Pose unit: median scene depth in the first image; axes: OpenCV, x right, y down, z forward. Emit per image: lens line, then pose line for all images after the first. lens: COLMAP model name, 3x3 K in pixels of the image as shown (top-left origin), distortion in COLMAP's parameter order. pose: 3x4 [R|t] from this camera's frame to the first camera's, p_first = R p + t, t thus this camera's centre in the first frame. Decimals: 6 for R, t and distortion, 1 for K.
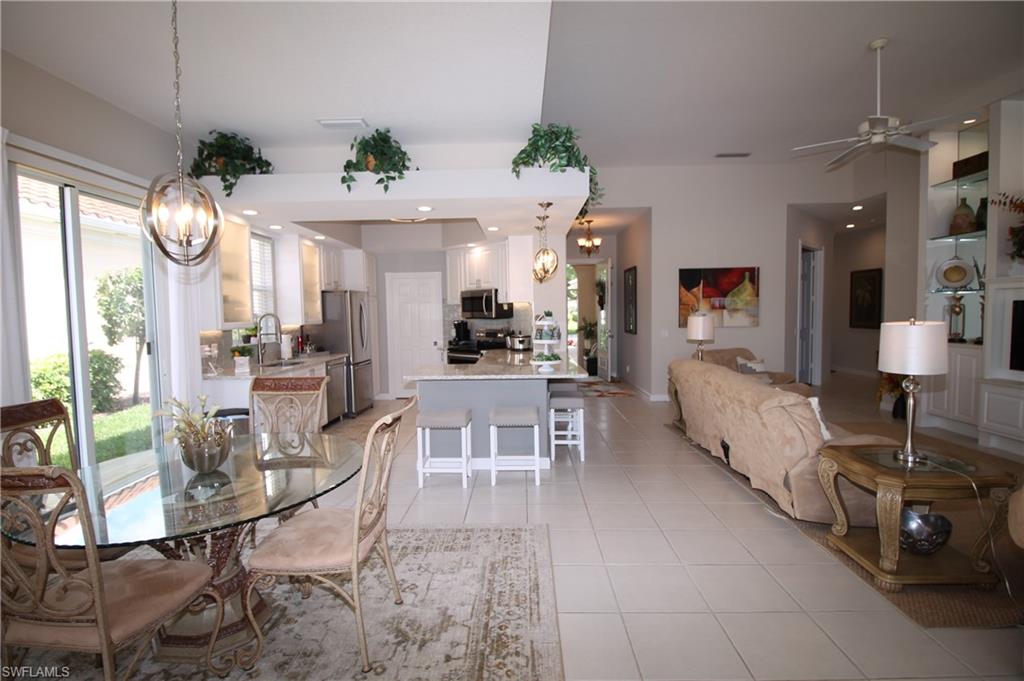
lens RADIAL K [[484.8, 0, 511.9], [0, 484.8, 337.7], [0, 0, 1]] dist [-0.000849, -0.012118]
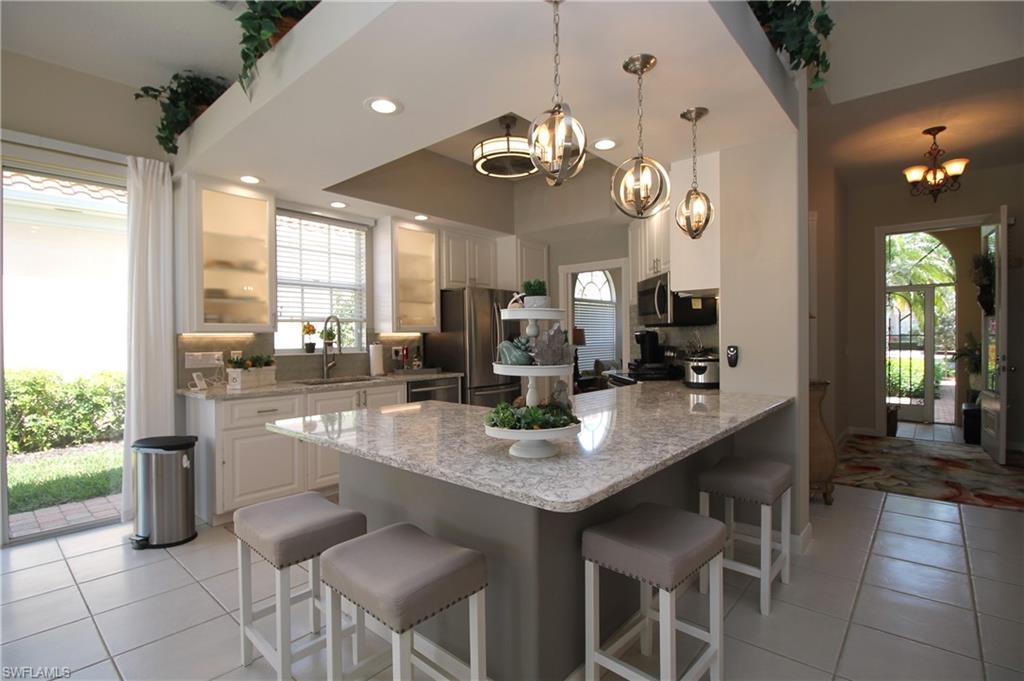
lens RADIAL K [[484.8, 0, 511.9], [0, 484.8, 337.7], [0, 0, 1]] dist [-0.000849, -0.012118]
pose [[0.770199, 0.008960, -0.637740, 0.184295], [-0.038734, 0.998713, -0.032748, -0.000145], [0.636626, 0.049925, 0.769555, 0.482490]]
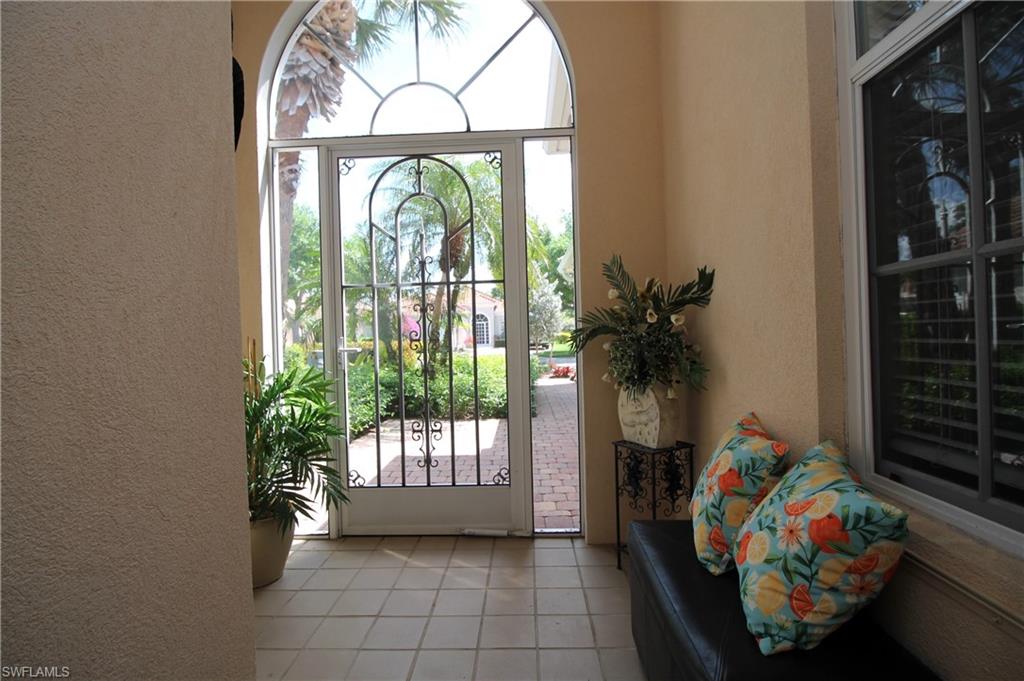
lens RADIAL K [[473.7, 0, 509.8], [0, 473.7, 345.8], [0, 0, 1]] dist [-0.029063, -0.000362]
pose [[0.999884, -0.013097, -0.007795, 0.215234], [0.012858, 0.999468, -0.029962, -0.015877], [0.008183, 0.029858, 0.999521, 1.600621]]
